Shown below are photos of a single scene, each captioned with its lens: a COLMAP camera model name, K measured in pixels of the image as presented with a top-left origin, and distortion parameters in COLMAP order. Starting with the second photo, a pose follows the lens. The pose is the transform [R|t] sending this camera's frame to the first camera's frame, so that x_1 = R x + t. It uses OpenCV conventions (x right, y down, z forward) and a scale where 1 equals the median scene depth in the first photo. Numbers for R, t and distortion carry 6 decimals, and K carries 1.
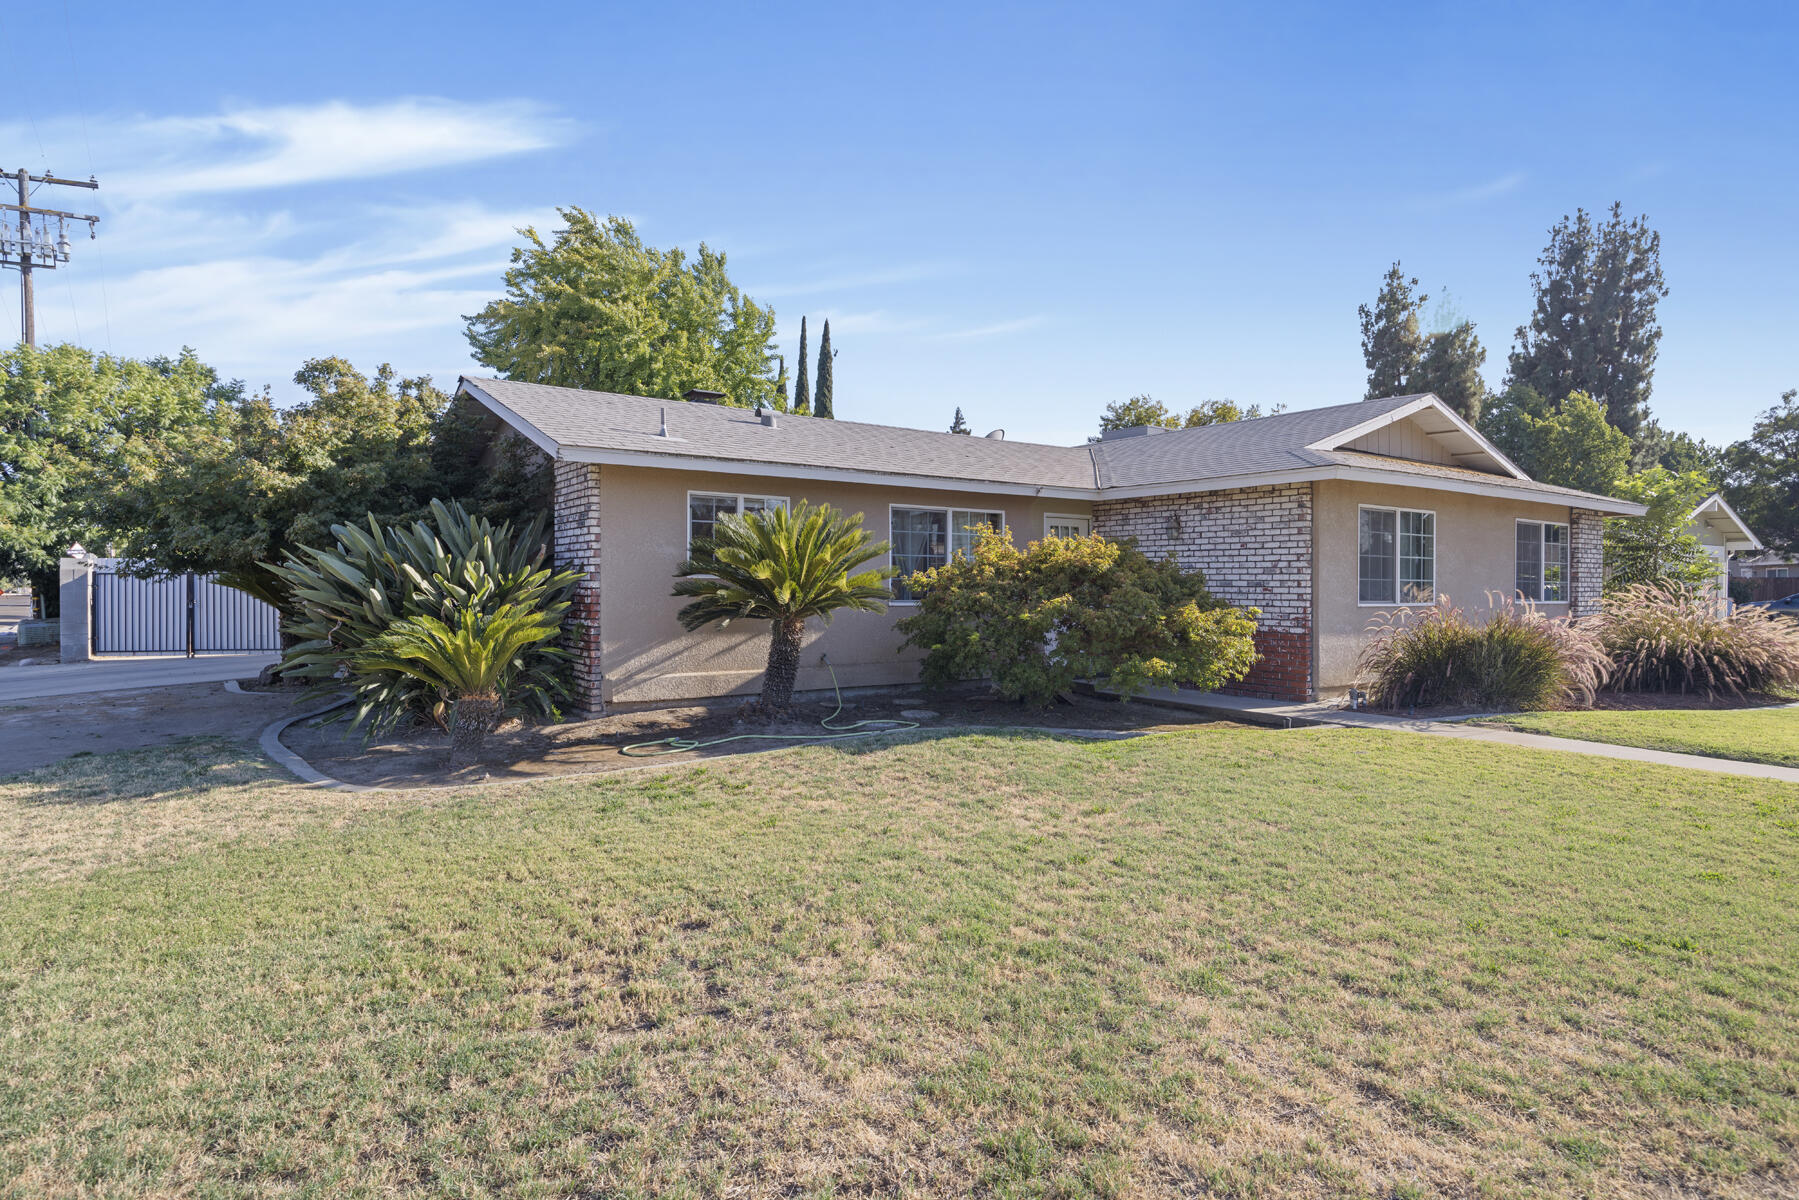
lens RADIAL K [[1025.5, 0, 899.8], [0, 1025.5, 595.4], [0, 0, 1]] dist [-0.001397, 0.001546]
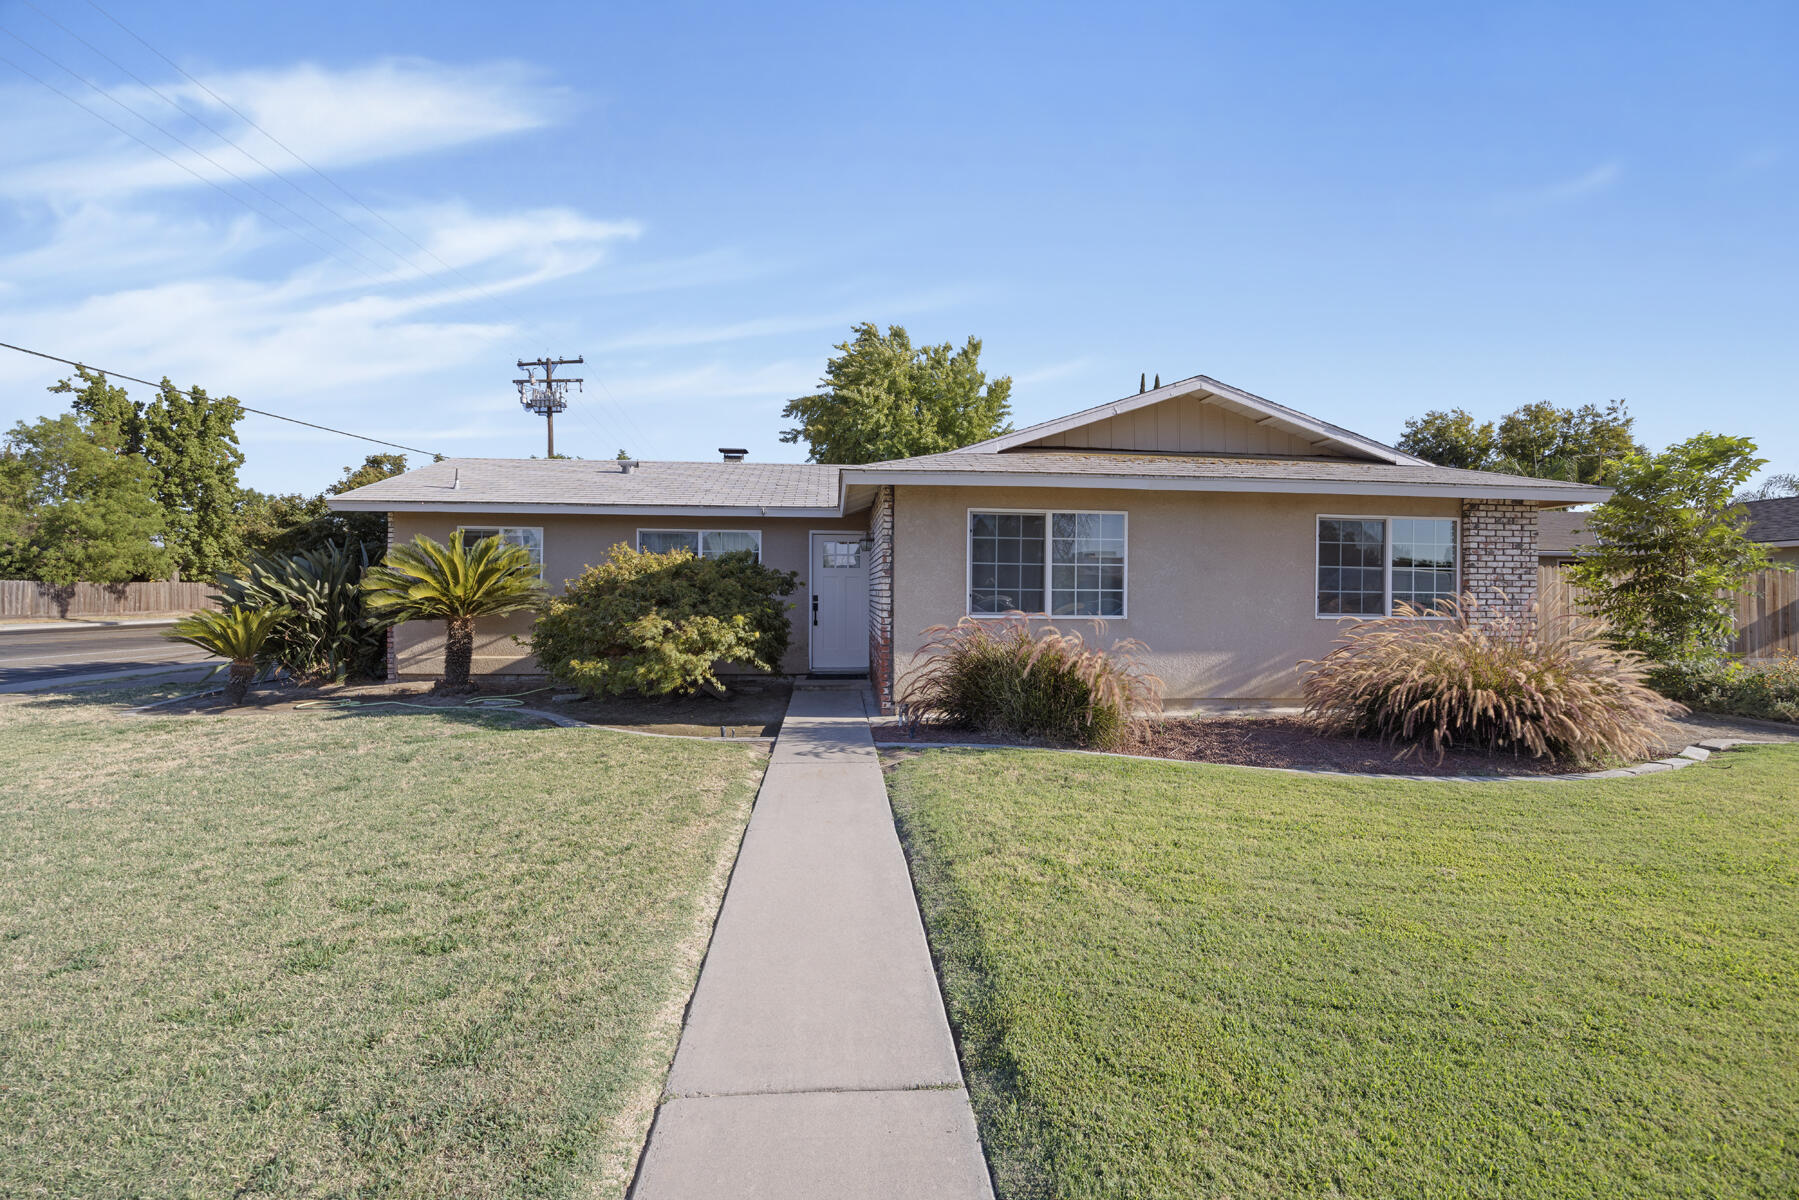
lens RADIAL K [[799.8, 0, 902.8], [0, 799.8, 603.8], [0, 0, 1]] dist [-0.012619, -0.000292]
pose [[0.853336, 0.006218, -0.521324, 0.602677], [-0.009708, 0.999945, -0.003964, 0.001267], [0.521271, 0.008444, 0.853350, 0.268043]]
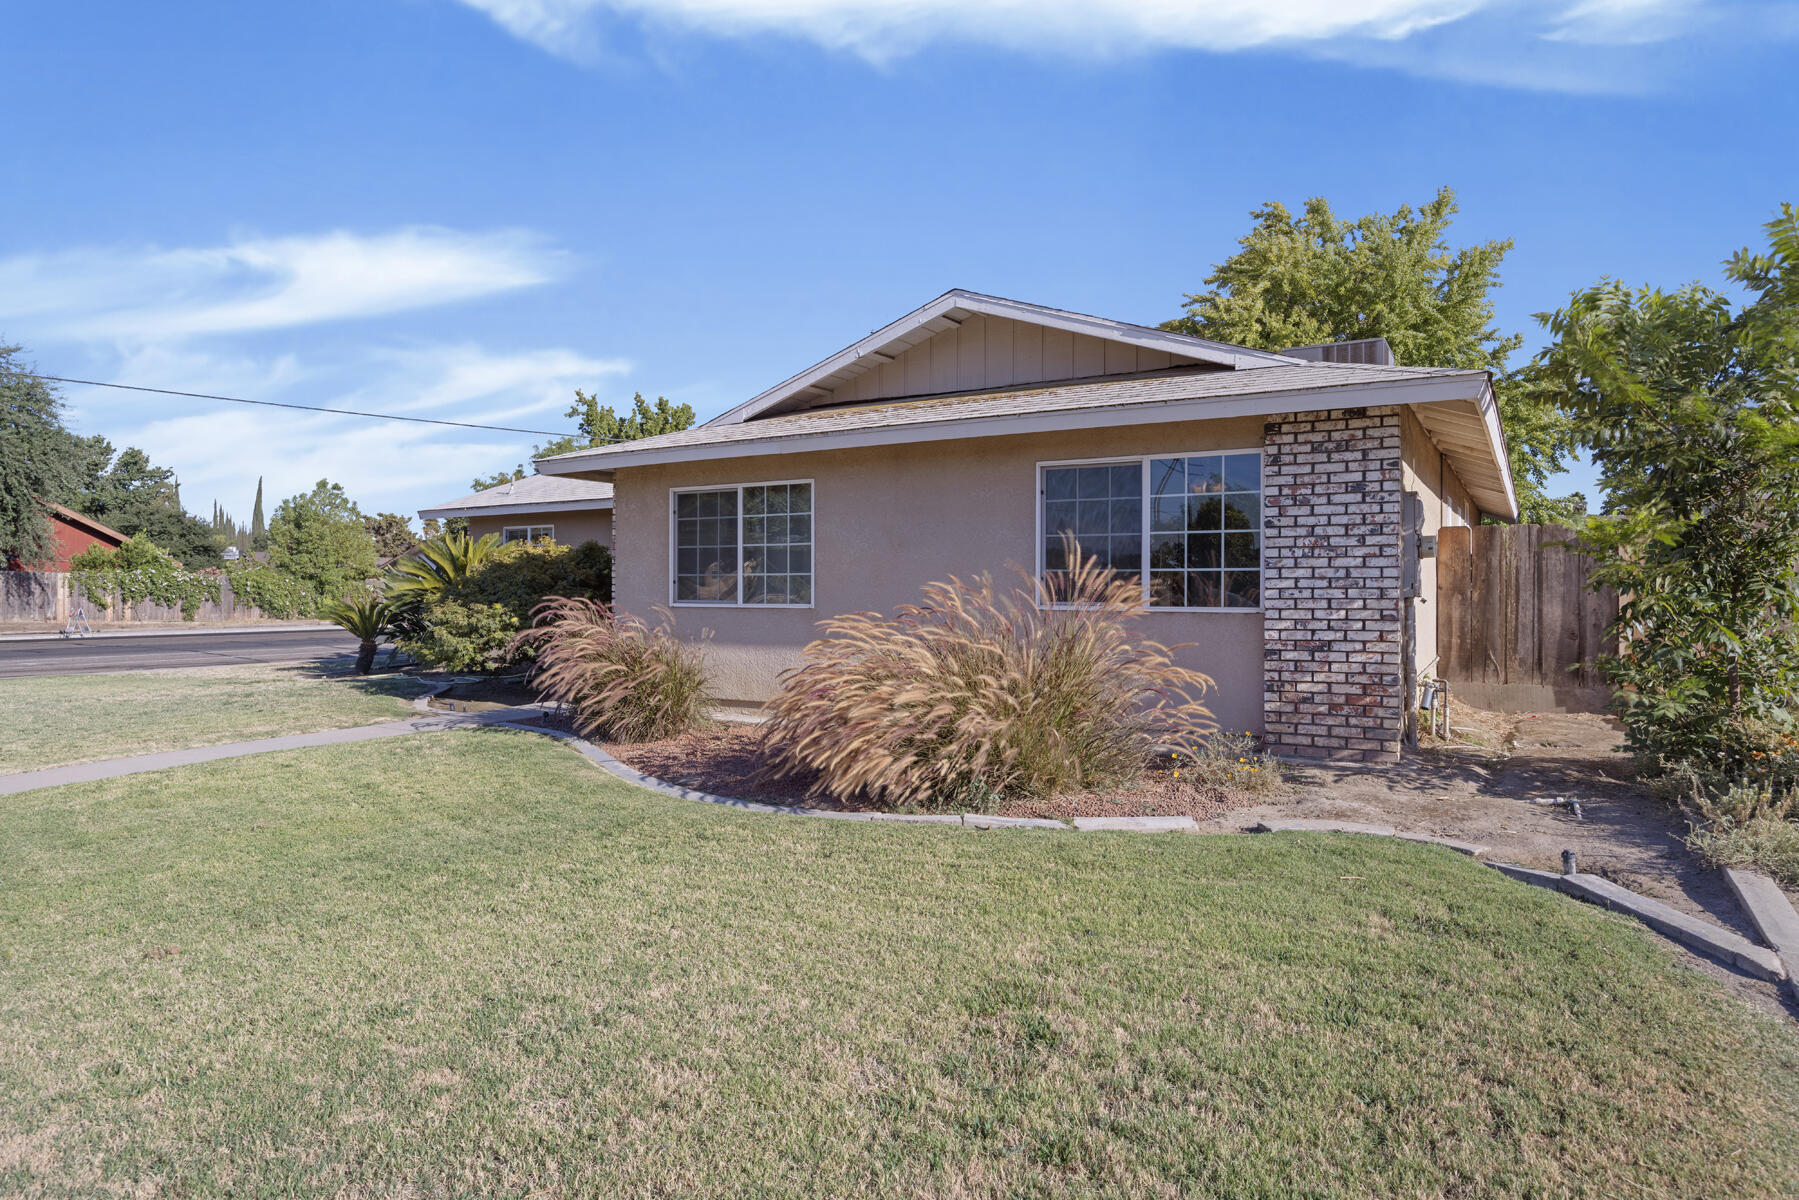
lens RADIAL K [[1055.6, 0, 896.9], [0, 1055.6, 597.1], [0, 0, 1]] dist [-0.029535, -0.001395]
pose [[0.361583, 0.004455, -0.932329, 1.040747], [-0.007669, 0.999969, 0.001804, 0.000144], [0.932309, 0.006498, 0.361606, 0.658697]]
